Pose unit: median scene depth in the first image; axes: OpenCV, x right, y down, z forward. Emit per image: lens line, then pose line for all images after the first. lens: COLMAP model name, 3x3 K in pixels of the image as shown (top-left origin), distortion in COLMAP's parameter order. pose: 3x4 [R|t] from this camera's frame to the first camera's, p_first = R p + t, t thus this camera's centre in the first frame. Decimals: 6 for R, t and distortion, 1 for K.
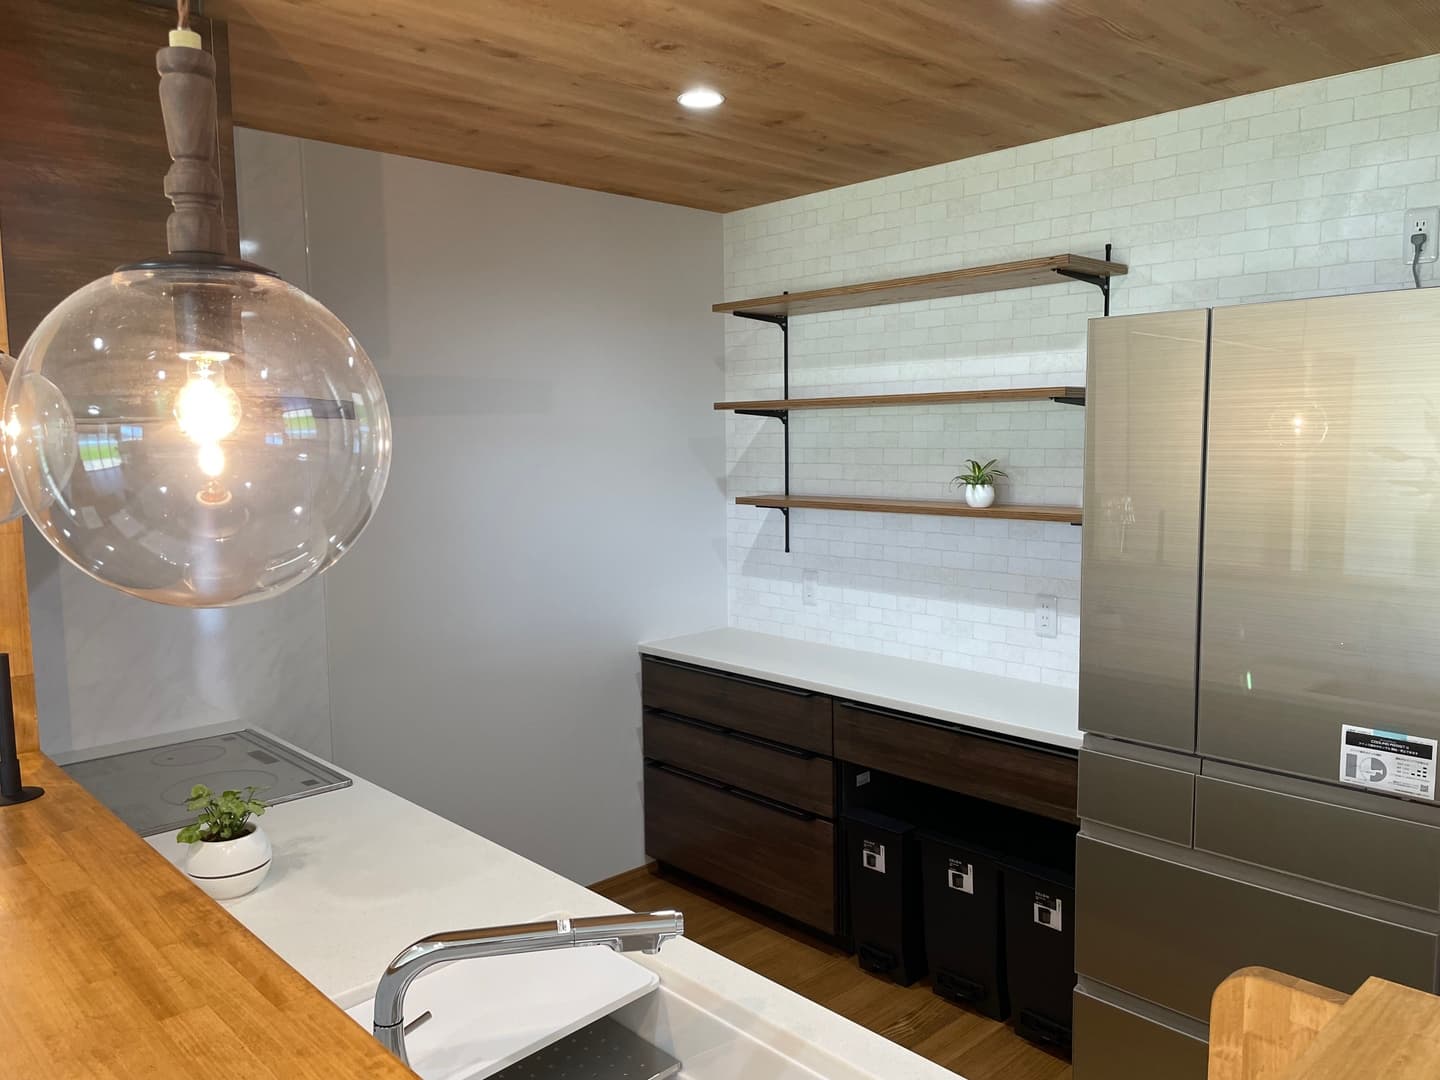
lens RADIAL K [[1091.2, 0, 719.8], [0, 1091.2, 540.1], [0, 0, 1]] dist [0.040725, -0.020306]
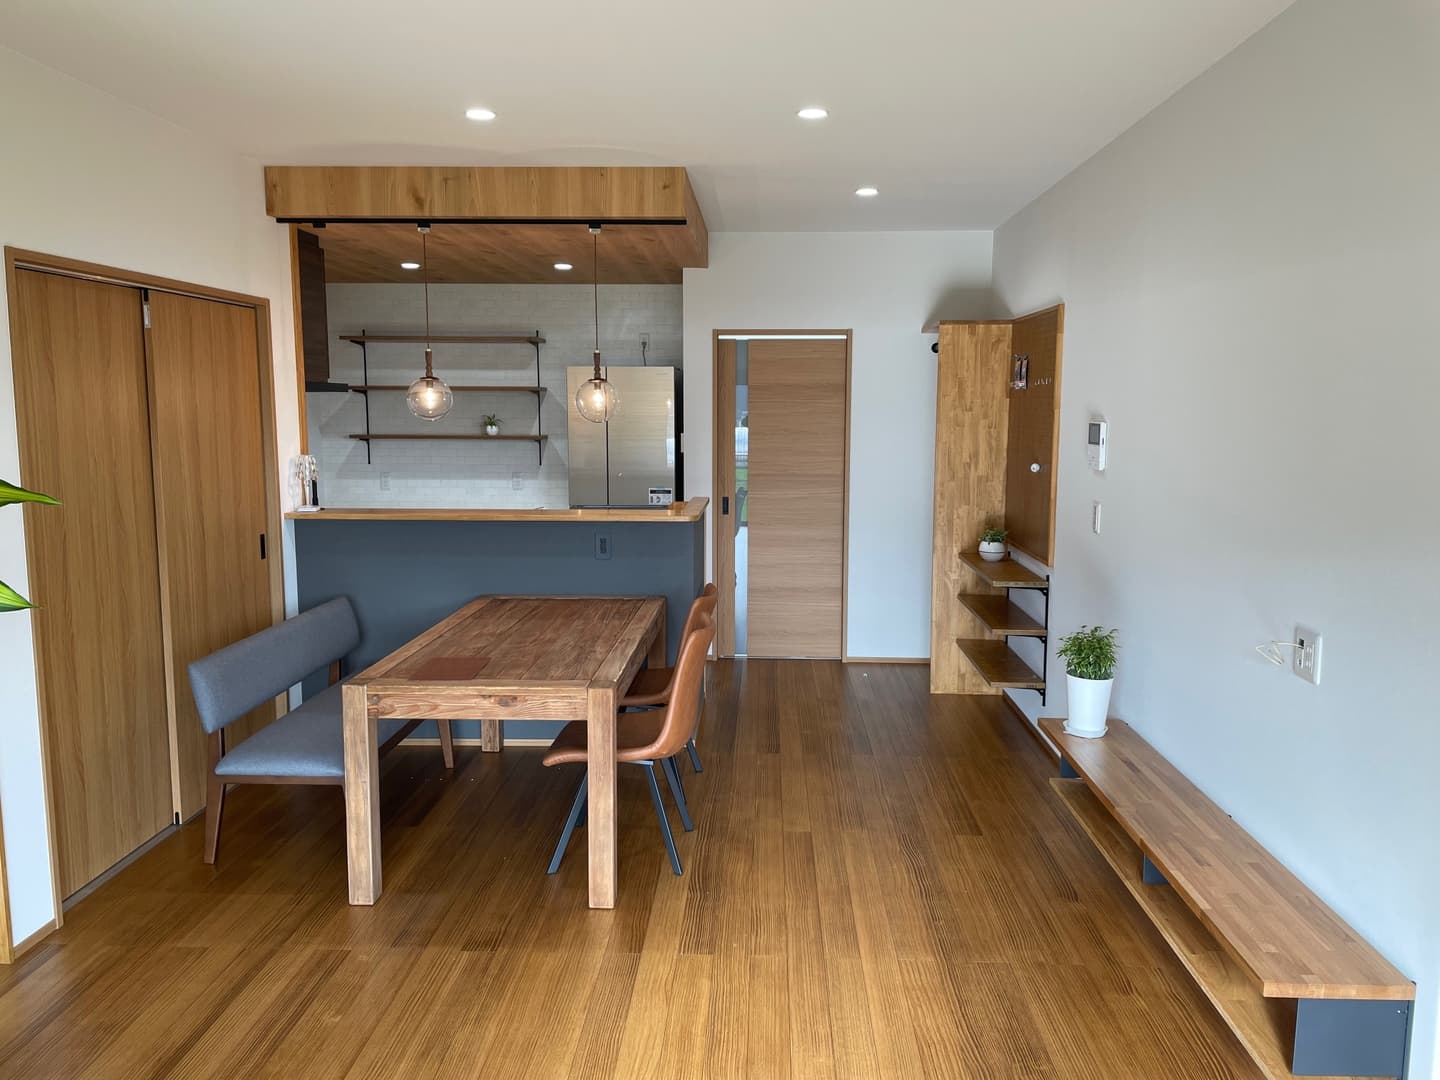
lens RADIAL K [[1091.2, 0, 722.4], [0, 1091.2, 542.0], [0, 0, 1]] dist [0.040725, -0.020306]
pose [[0.712623, -0.063205, 0.698695, -0.996359], [0.055765, 0.997885, 0.033394, 0.138105], [-0.699328, 0.015166, 0.714640, -0.957813]]
